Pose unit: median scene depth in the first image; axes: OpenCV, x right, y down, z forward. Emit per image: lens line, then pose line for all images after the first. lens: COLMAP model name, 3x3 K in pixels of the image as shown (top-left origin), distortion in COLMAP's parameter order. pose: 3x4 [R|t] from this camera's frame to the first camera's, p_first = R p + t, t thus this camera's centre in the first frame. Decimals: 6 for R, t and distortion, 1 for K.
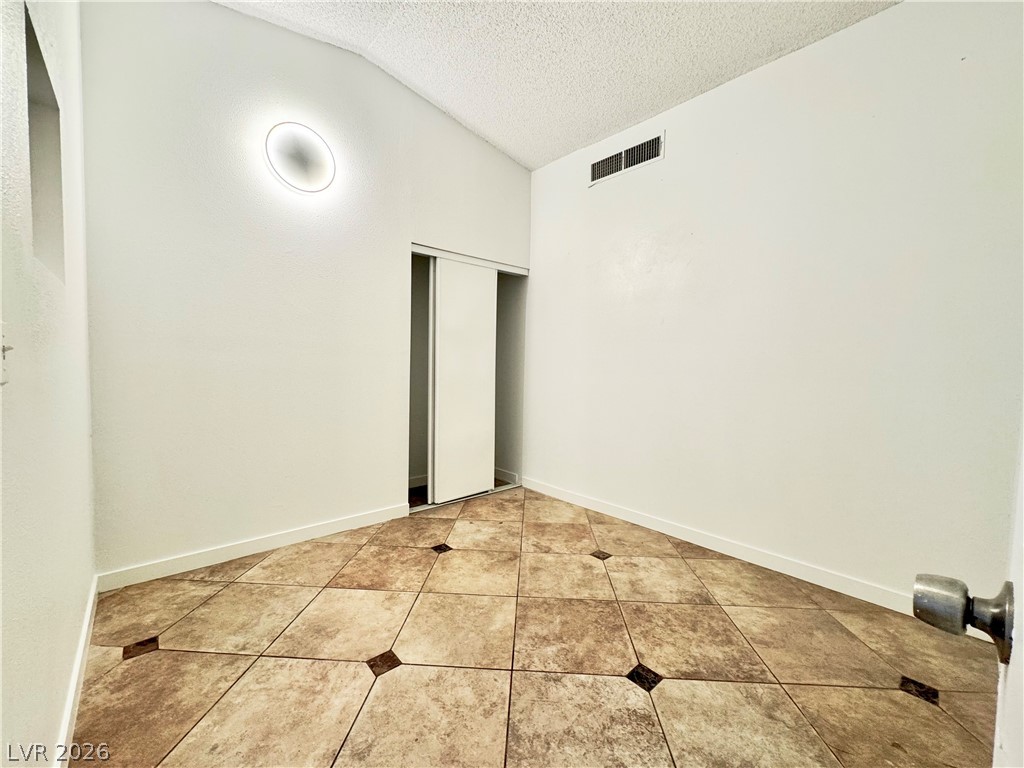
lens RADIAL K [[411.9, 0, 511.9], [0, 411.9, 383.6], [0, 0, 1]] dist [-0.000255, -0.000467]
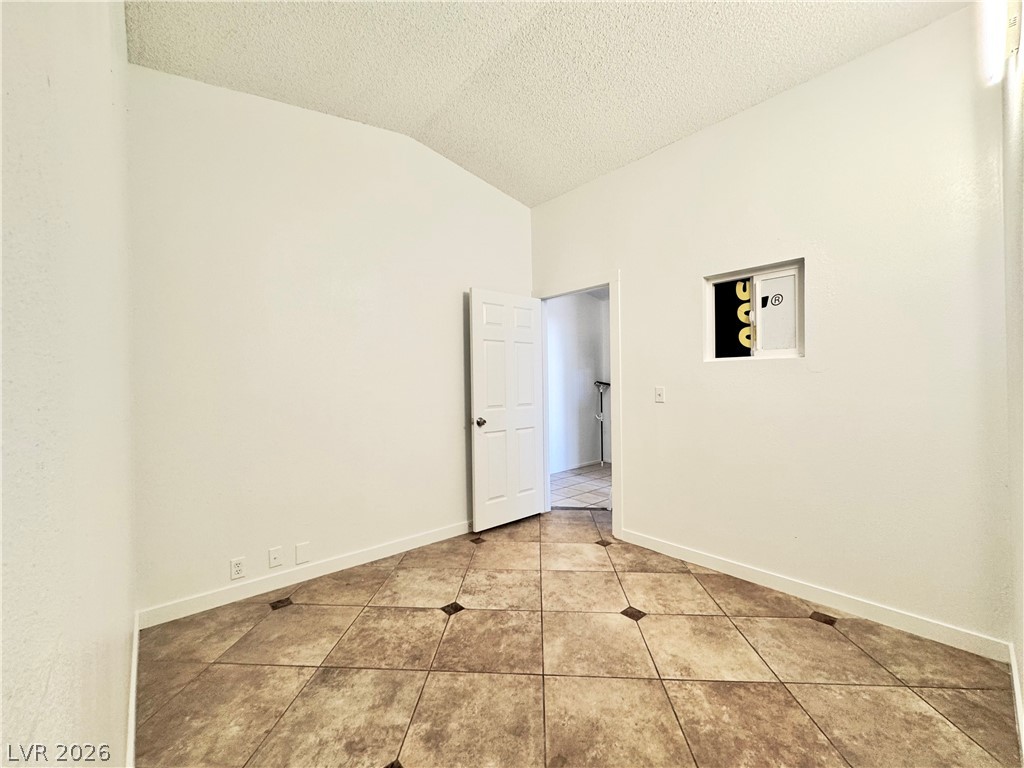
lens RADIAL K [[411.9, 0, 512.1], [0, 411.9, 384.8], [0, 0, 1]] dist [-0.000255, -0.000467]
pose [[-0.999916, -0.012212, 0.004364, 0.095724], [-0.011987, 0.998764, 0.048238, -0.148468], [-0.004948, 0.048181, -0.998826, 2.136372]]
